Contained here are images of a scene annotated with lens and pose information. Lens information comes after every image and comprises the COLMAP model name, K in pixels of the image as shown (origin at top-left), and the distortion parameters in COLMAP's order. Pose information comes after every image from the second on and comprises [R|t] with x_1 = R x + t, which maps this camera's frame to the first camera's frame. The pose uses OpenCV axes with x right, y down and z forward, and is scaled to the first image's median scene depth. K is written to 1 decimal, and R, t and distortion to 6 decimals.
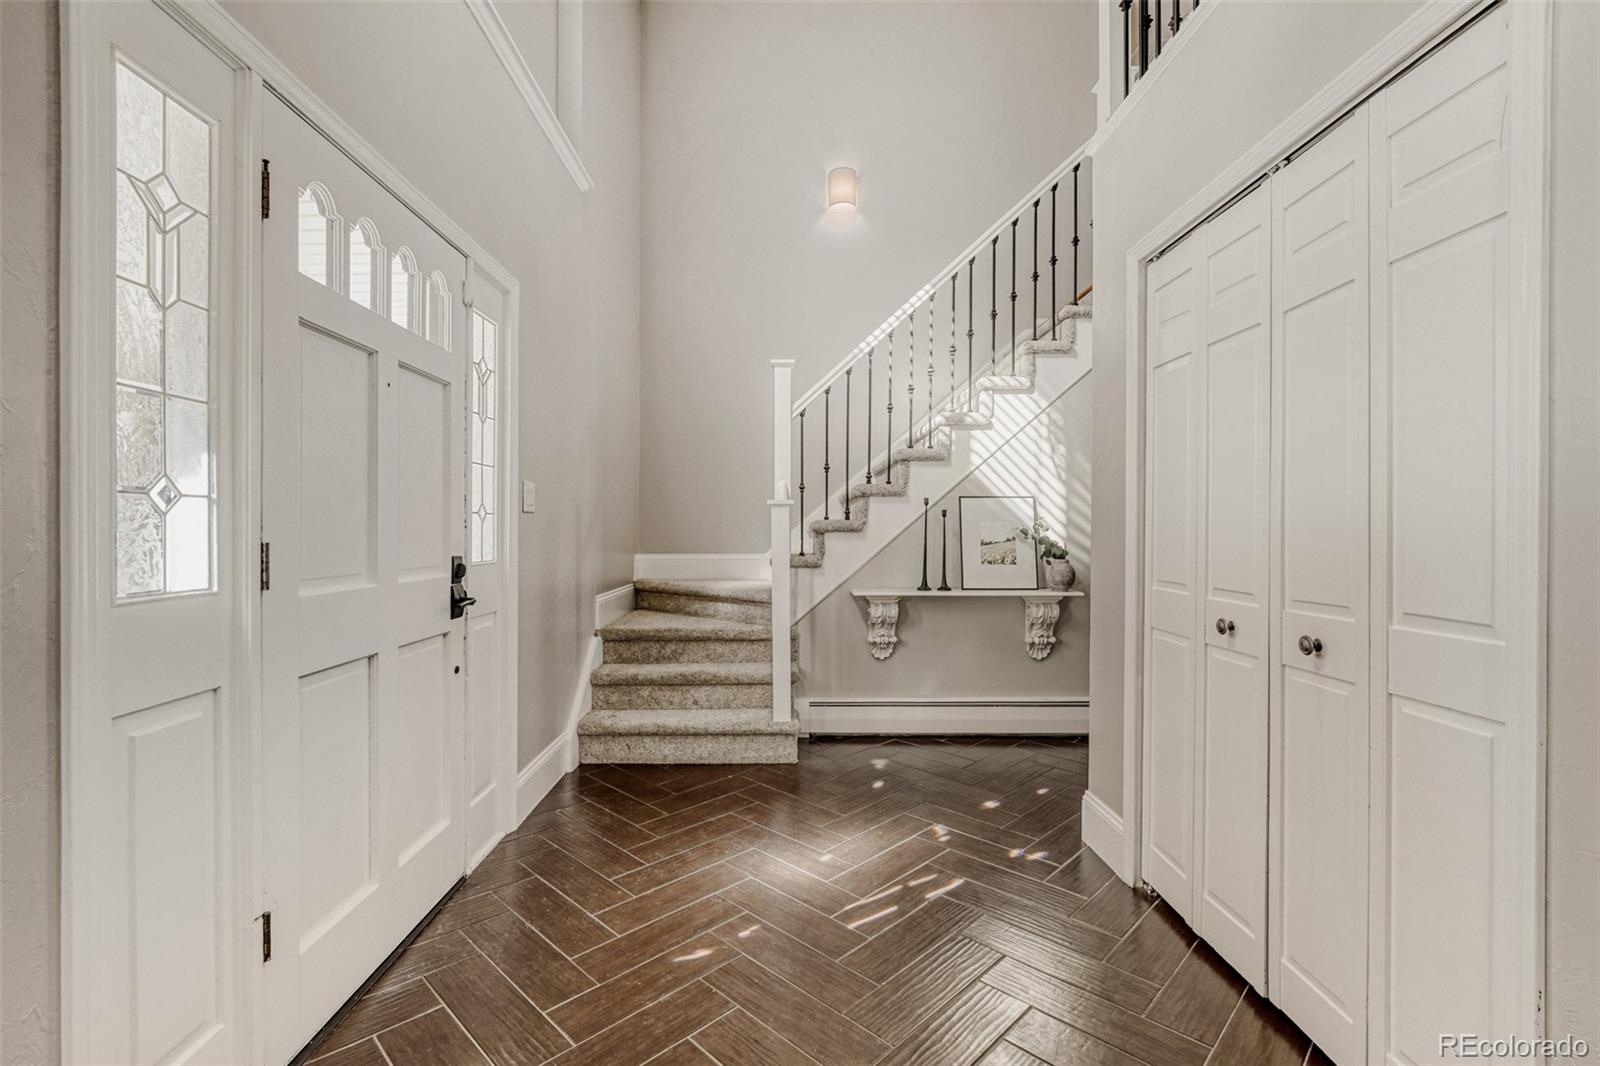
lens RADIAL K [[721.0, 0, 802.6], [0, 721.0, 529.4], [0, 0, 1]] dist [0.004474, 0.000257]
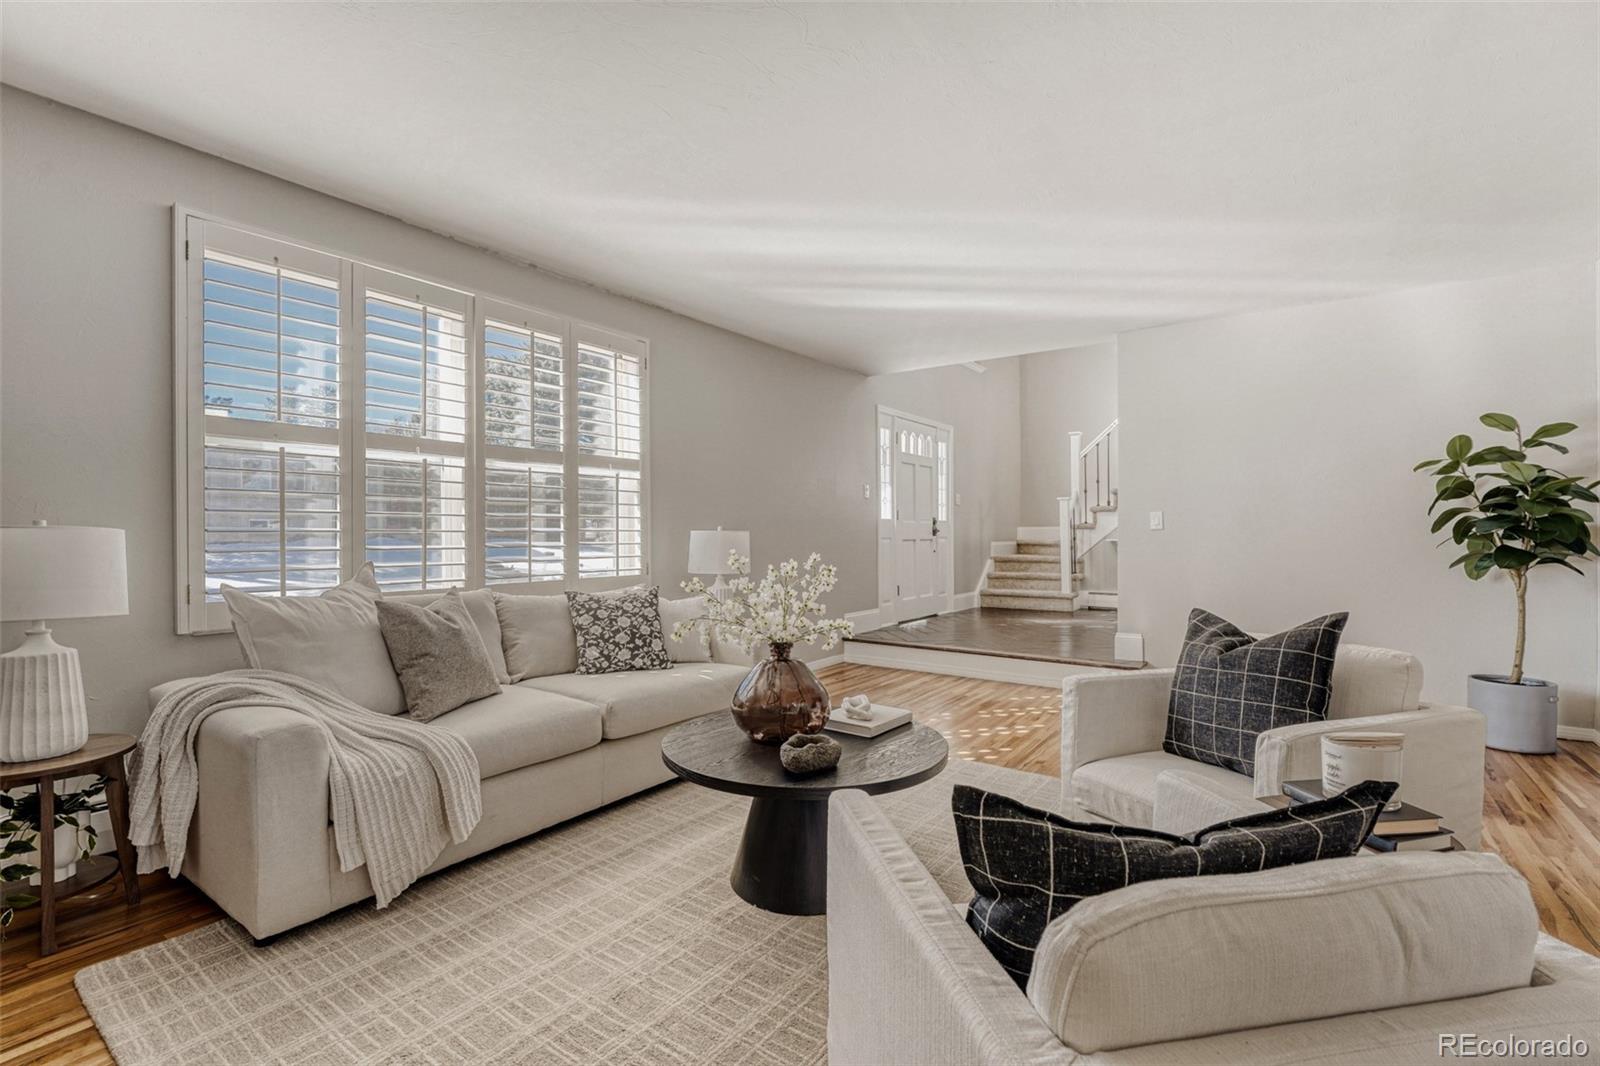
lens RADIAL K [[729.8, 0, 801.3], [0, 729.8, 531.9], [0, 0, 1]] dist [-0.015171, -0.002729]
pose [[0.802691, -0.005972, -0.596366, 0.644791], [0.004830, 0.999982, -0.003514, 0.069758], [0.596376, -0.000059, 0.802705, -1.288556]]
